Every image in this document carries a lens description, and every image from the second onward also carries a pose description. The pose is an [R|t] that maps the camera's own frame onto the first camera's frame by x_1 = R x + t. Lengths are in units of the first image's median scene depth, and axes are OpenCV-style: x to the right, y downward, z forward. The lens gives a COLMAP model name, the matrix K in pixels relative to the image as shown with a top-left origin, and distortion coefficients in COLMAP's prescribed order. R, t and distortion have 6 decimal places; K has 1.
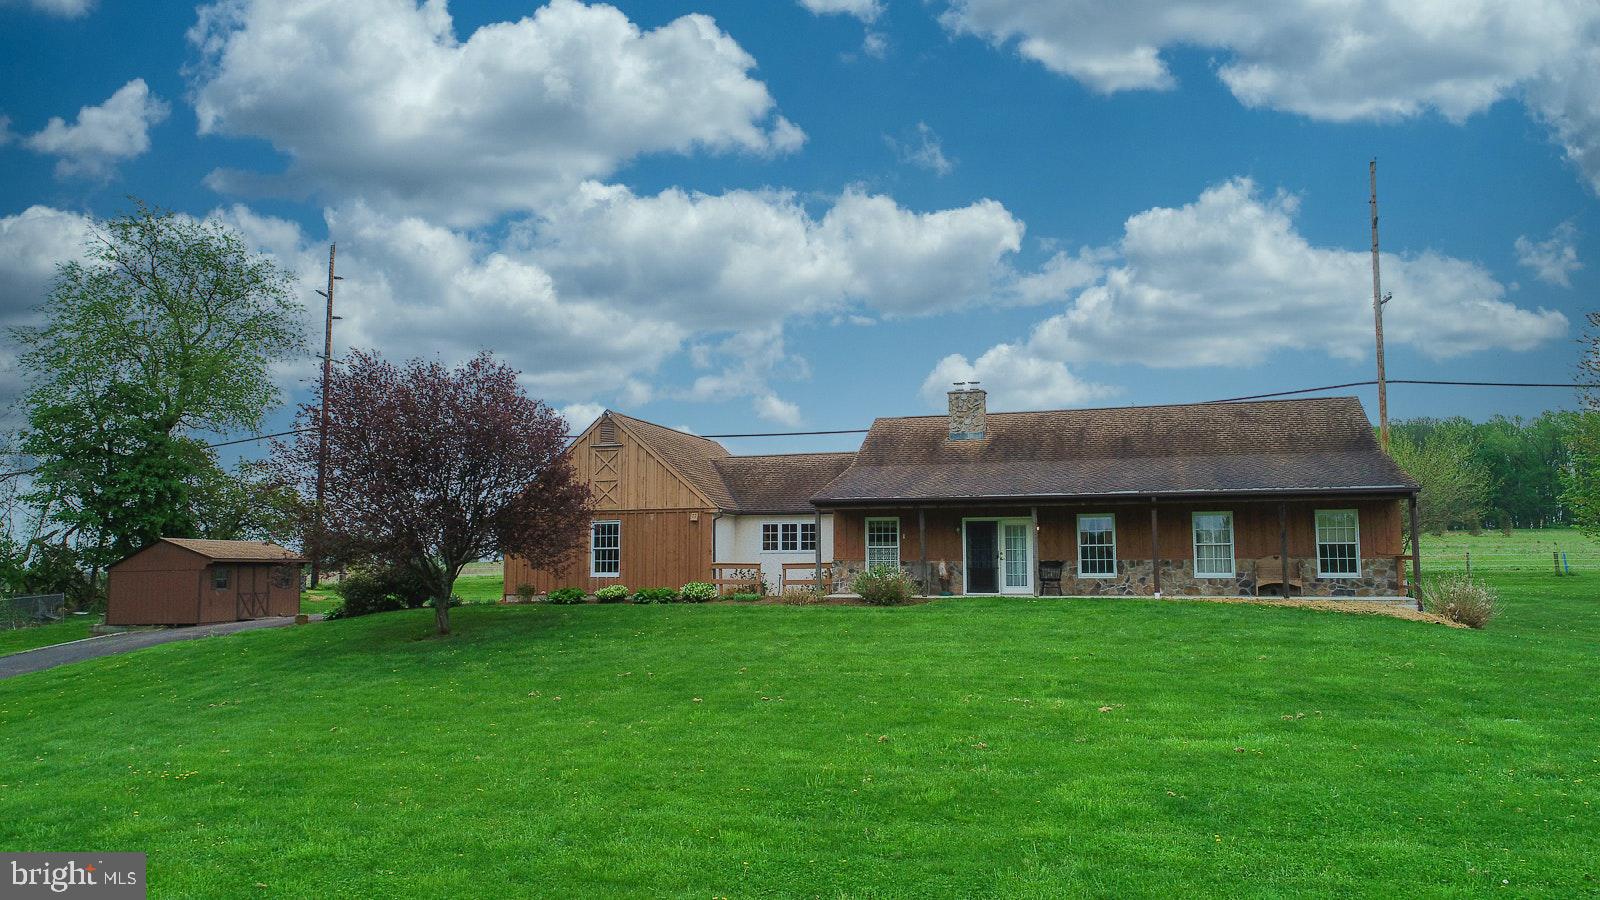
lens RADIAL K [[1098.4, 0, 800.0], [0, 1098.4, 450.0], [0, 0, 1]] dist [0.008993, -0.001129]
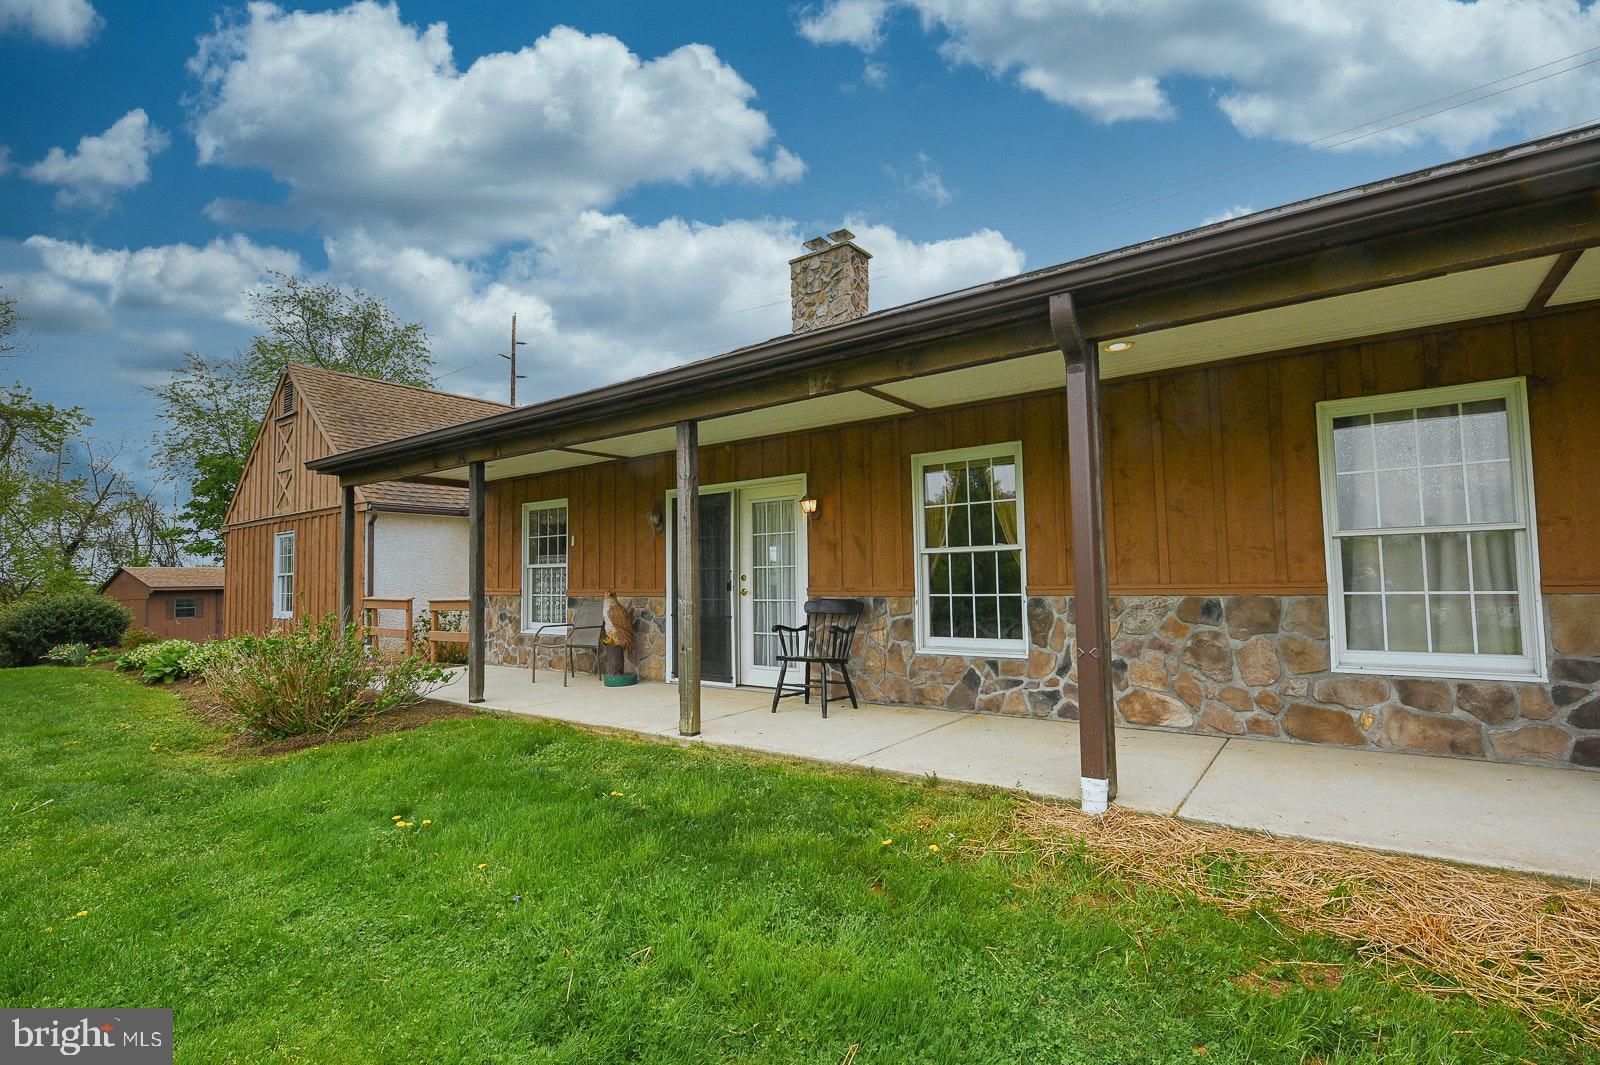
lens RADIAL K [[747.4, 0, 800.0], [0, 747.4, 532.5], [0, 0, 1]] dist [-0.006957, -0.000577]
pose [[0.946710, -0.034293, -0.320255, 0.275272], [0.050897, 0.997751, 0.043619, 0.066203], [0.318039, -0.057595, 0.946327, 0.739191]]
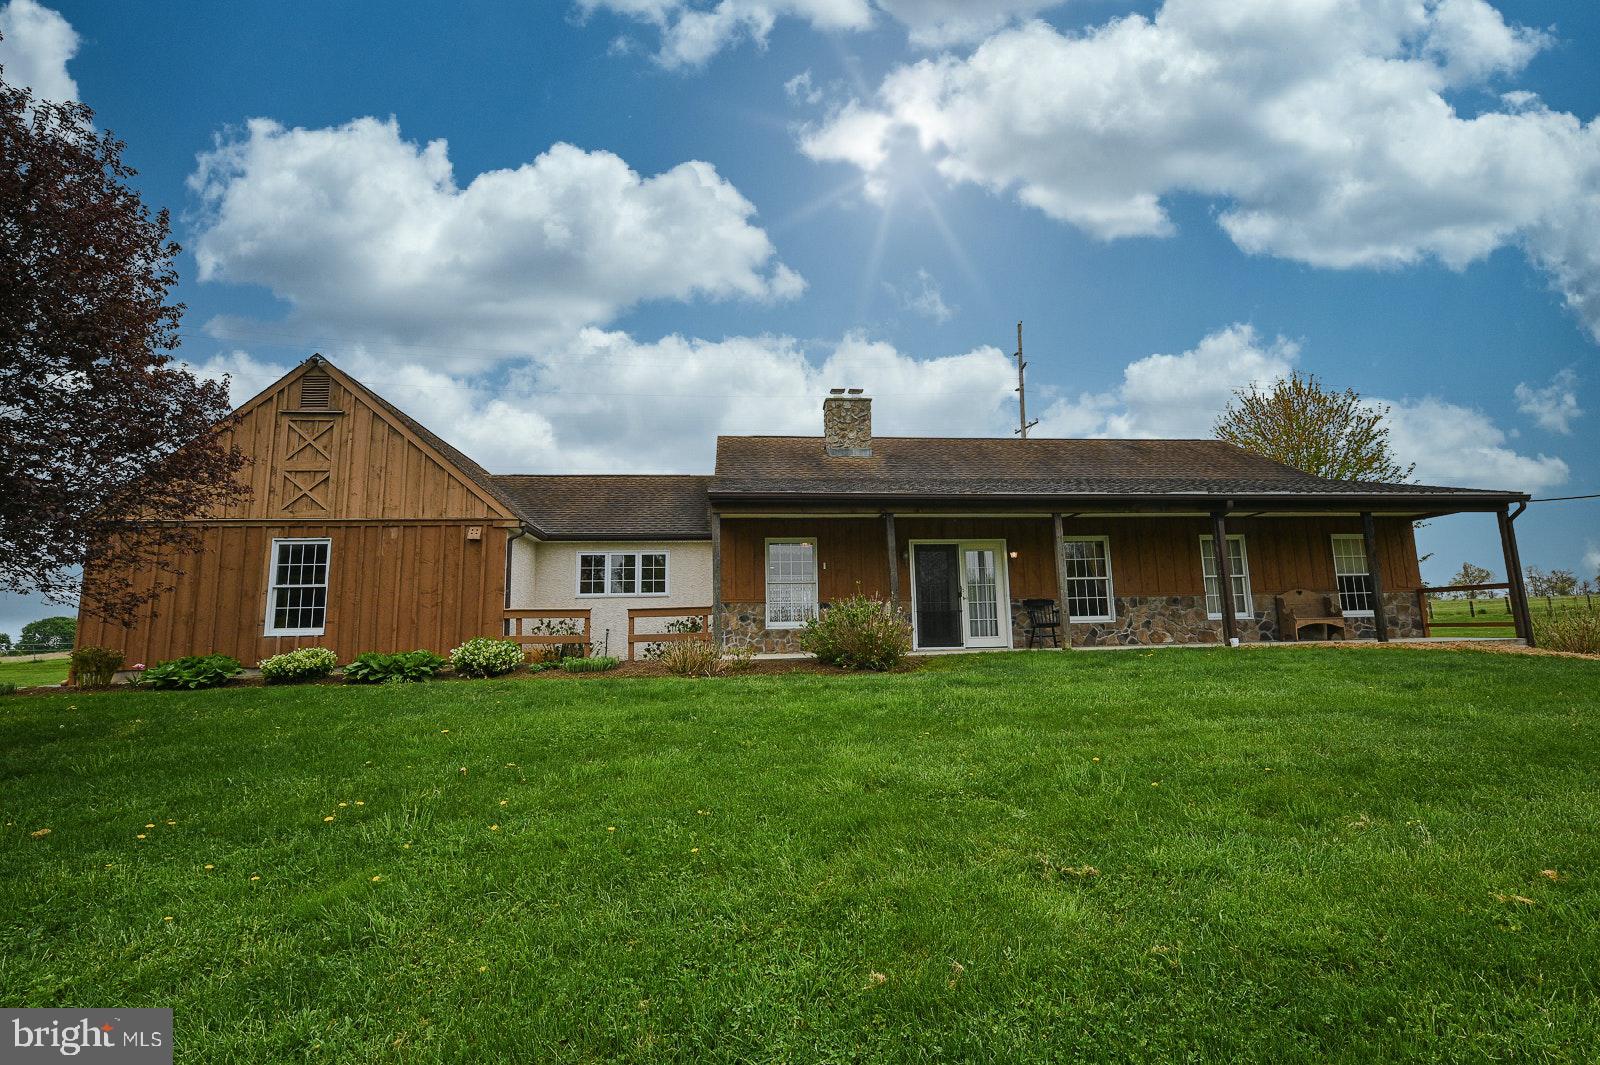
lens RADIAL K [[696.7, 0, 806.1], [0, 696.7, 536.9], [0, 0, 1]] dist [-0.007550, 0.000009]
pose [[0.916515, 0.041391, 0.397853, -0.085780], [-0.025145, 0.998626, -0.045968, 0.080213], [-0.399209, 0.032127, 0.916297, 0.607799]]
